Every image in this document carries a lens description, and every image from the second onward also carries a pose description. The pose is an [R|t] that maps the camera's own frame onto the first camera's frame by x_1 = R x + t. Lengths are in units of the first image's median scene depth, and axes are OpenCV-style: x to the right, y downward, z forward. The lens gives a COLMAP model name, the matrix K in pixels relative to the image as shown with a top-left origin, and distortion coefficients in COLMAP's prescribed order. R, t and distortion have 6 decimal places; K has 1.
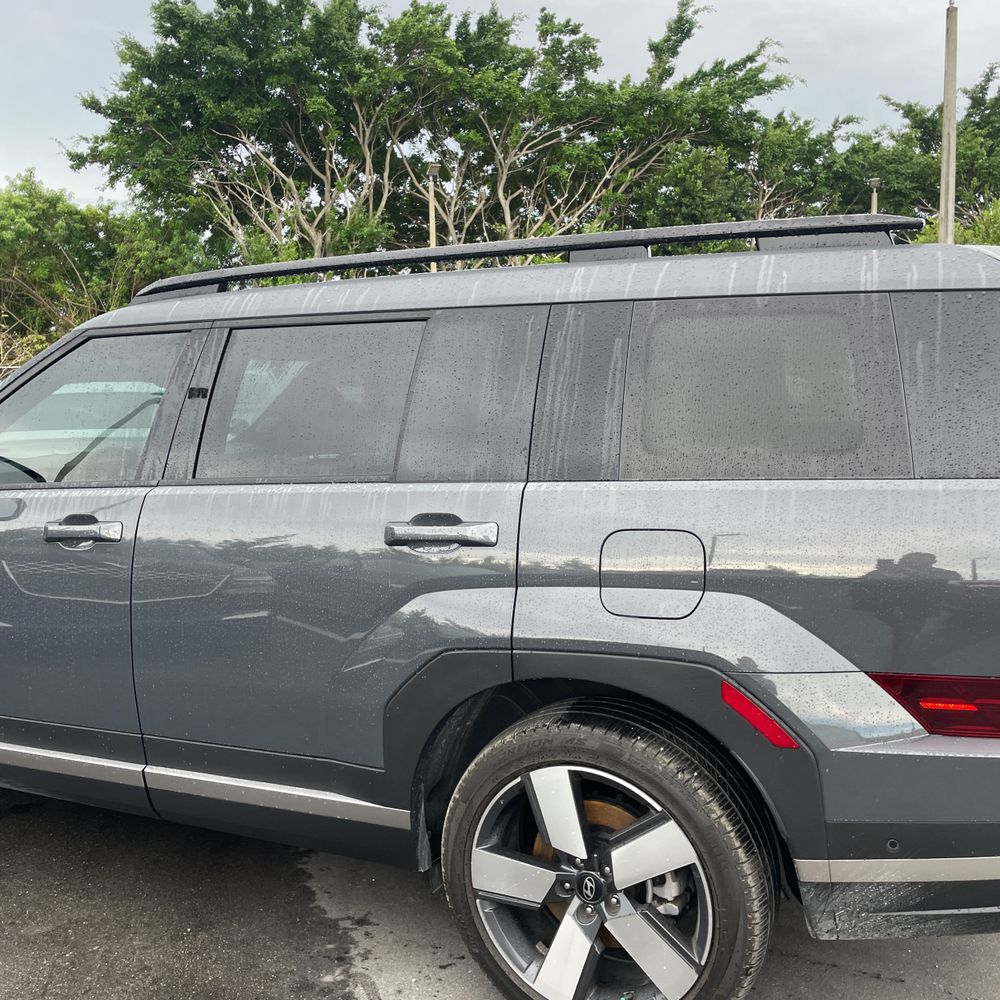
lens RADIAL K [[1018.7, 0, 494.2], [0, 1018.7, 487.8], [0, 0, 1]] dist [0.088556, -0.121187]
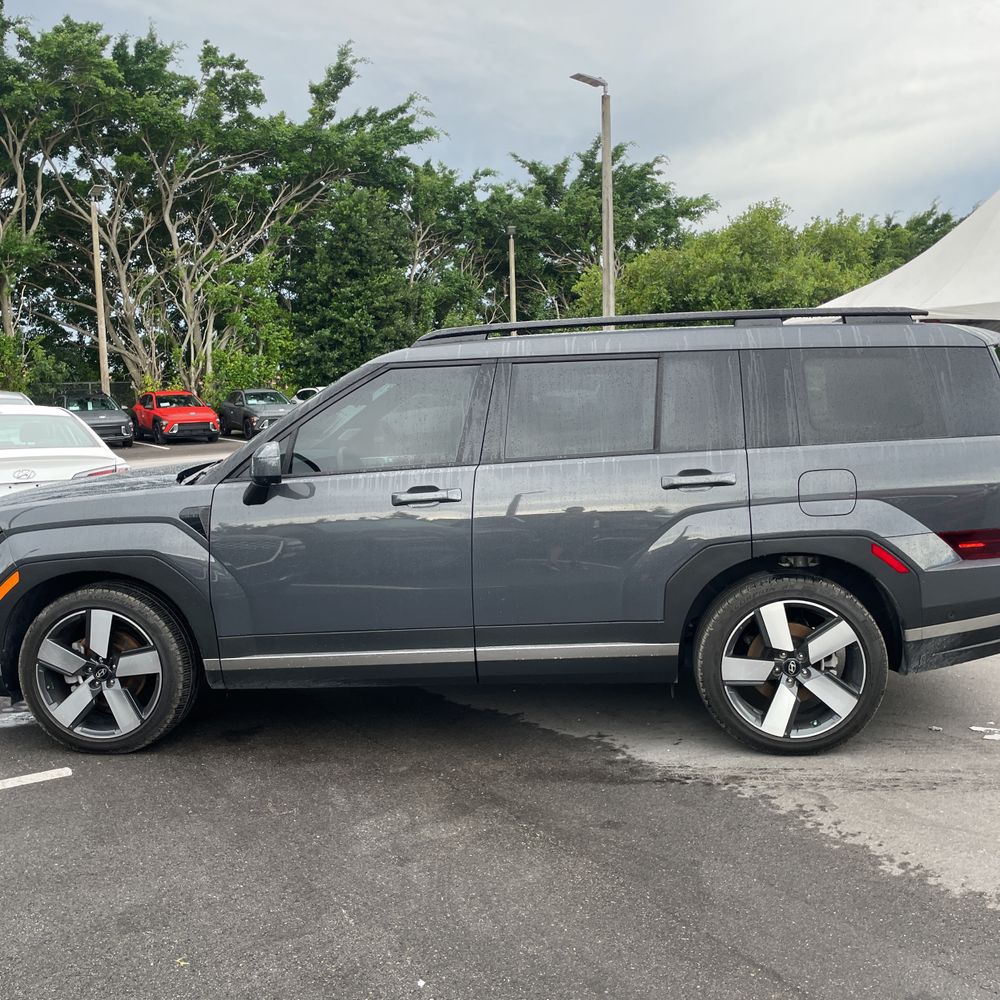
lens RADIAL K [[1018.7, 0, 494.2], [0, 1018.7, 487.8], [0, 0, 1]] dist [0.088556, -0.121187]
pose [[0.933143, -0.038427, 0.357445, -0.982837], [0.047501, 0.998733, -0.016638, 0.068577], [-0.356353, 0.032504, 0.933786, -0.501951]]
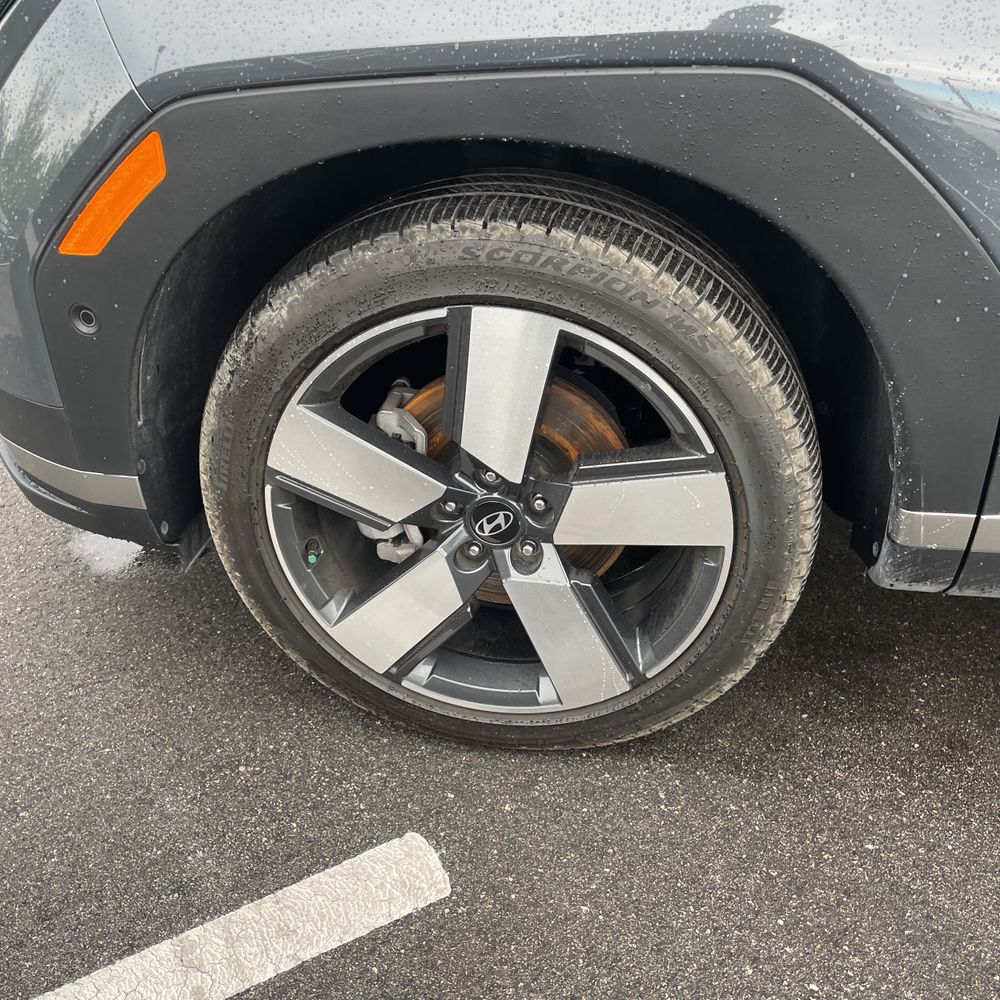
lens RADIAL K [[982.0, 0, 493.9], [0, 982.0, 494.0], [0, 0, 1]] dist [0.093198, -0.171706]
pose [[0.950157, -0.153019, 0.271637, -1.123889], [0.031262, 0.913640, 0.405321, 0.120734], [-0.310200, -0.376627, 0.872885, 1.044985]]
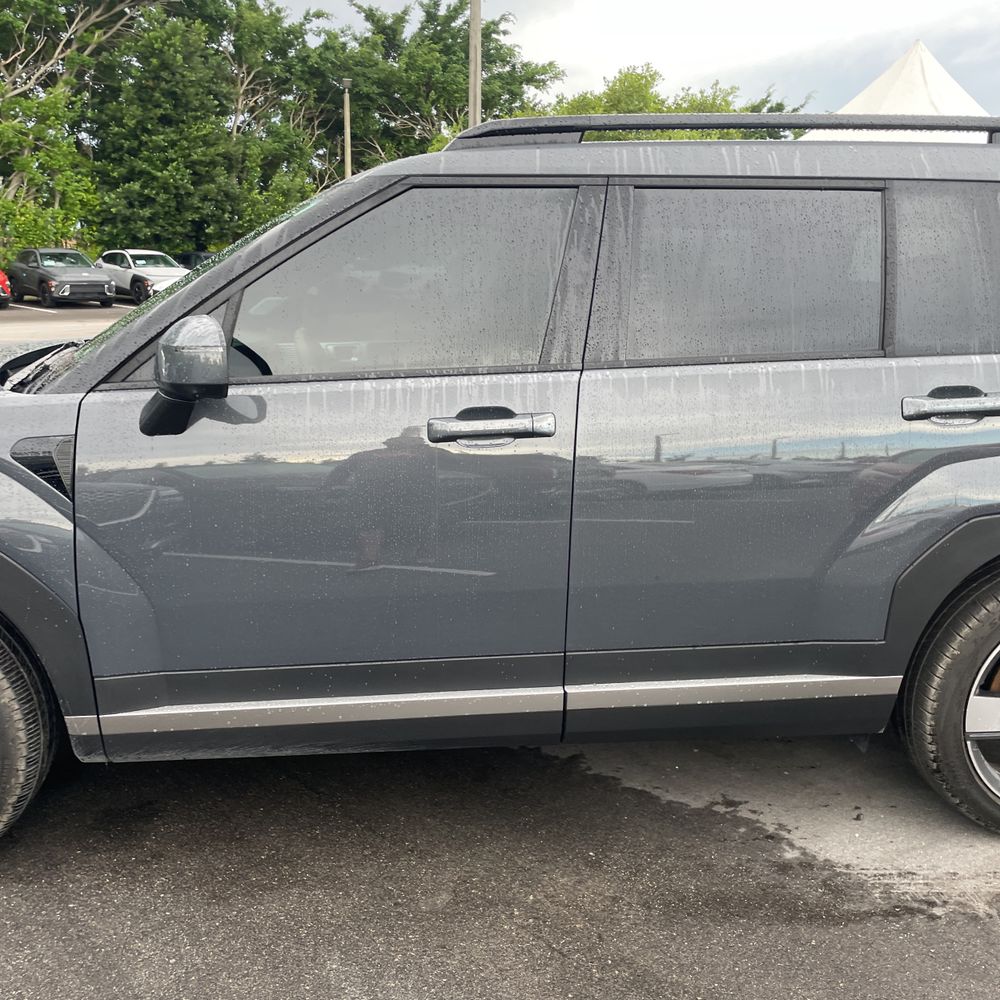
lens RADIAL K [[1018.7, 0, 494.2], [0, 1018.7, 487.8], [0, 0, 1]] dist [0.088556, -0.121187]
pose [[0.856250, -0.076226, 0.510907, -0.962343], [0.025932, 0.994149, 0.104862, 0.006037], [-0.515911, -0.076539, 0.853216, 0.341827]]
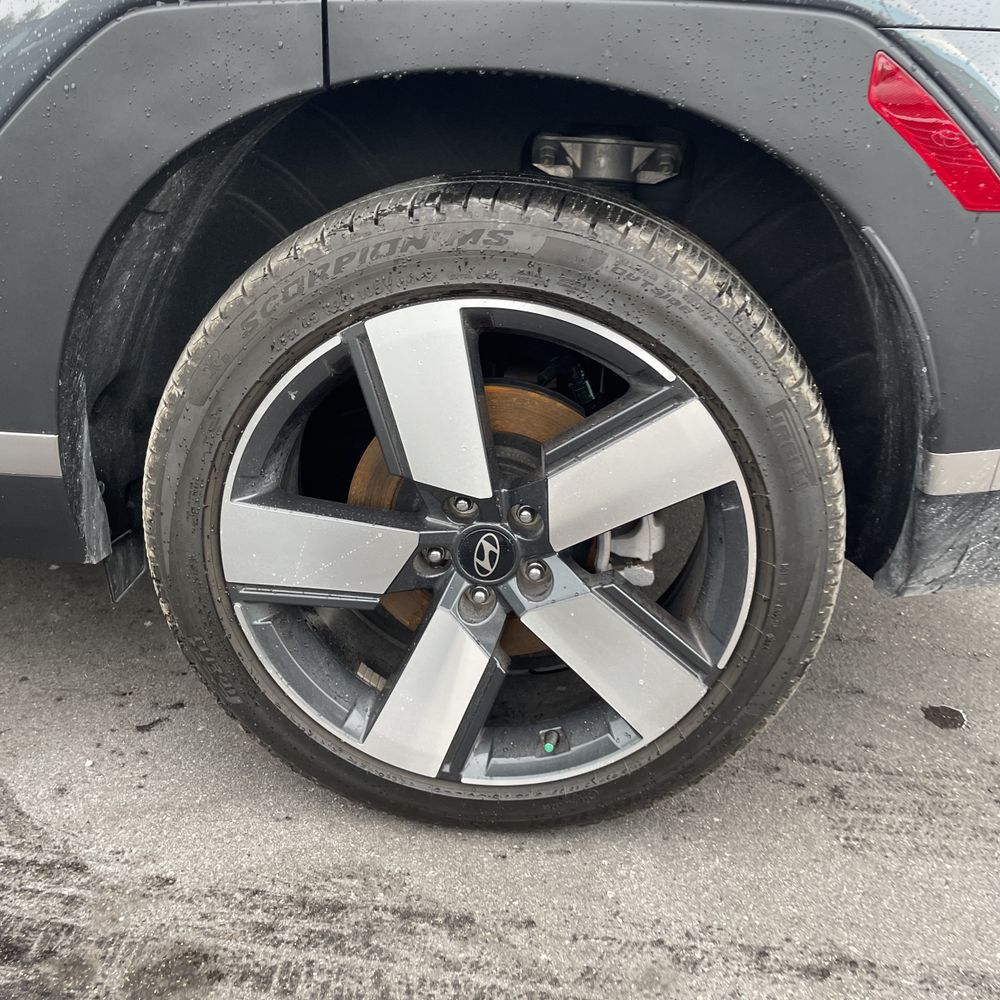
lens RADIAL K [[1024.0, 0, 499.0], [0, 1024.0, 489.6], [0, 0, 1]] dist [0.098339, -0.137394]
pose [[0.925736, -0.077298, 0.370186, -0.073932], [-0.036363, 0.956157, 0.290587, 0.204709], [-0.376418, -0.282468, 0.882339, 0.543373]]
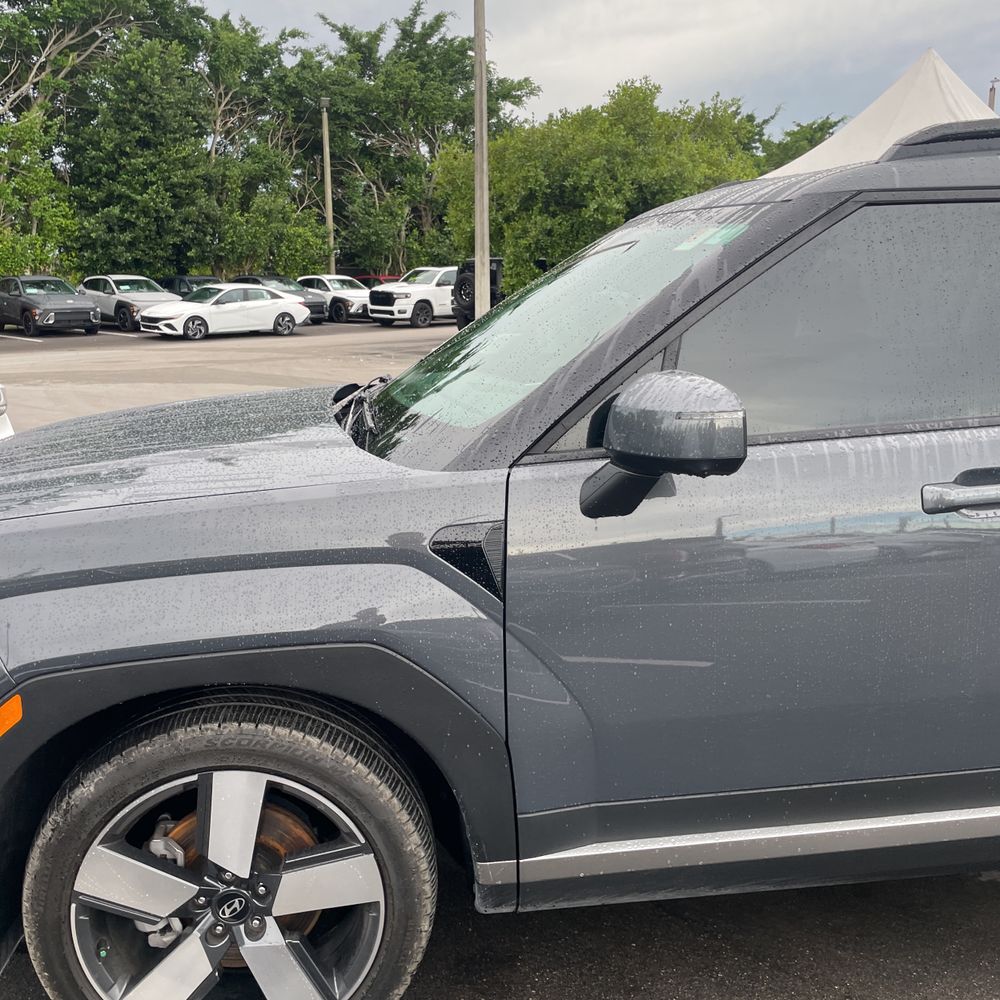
lens RADIAL K [[1018.7, 0, 494.2], [0, 1018.7, 487.8], [0, 0, 1]] dist [0.088556, -0.121187]
pose [[0.835907, -0.094559, 0.540665, -1.221308], [0.053023, 0.994353, 0.091929, -0.047564], [-0.546304, -0.048176, 0.836200, 0.714834]]
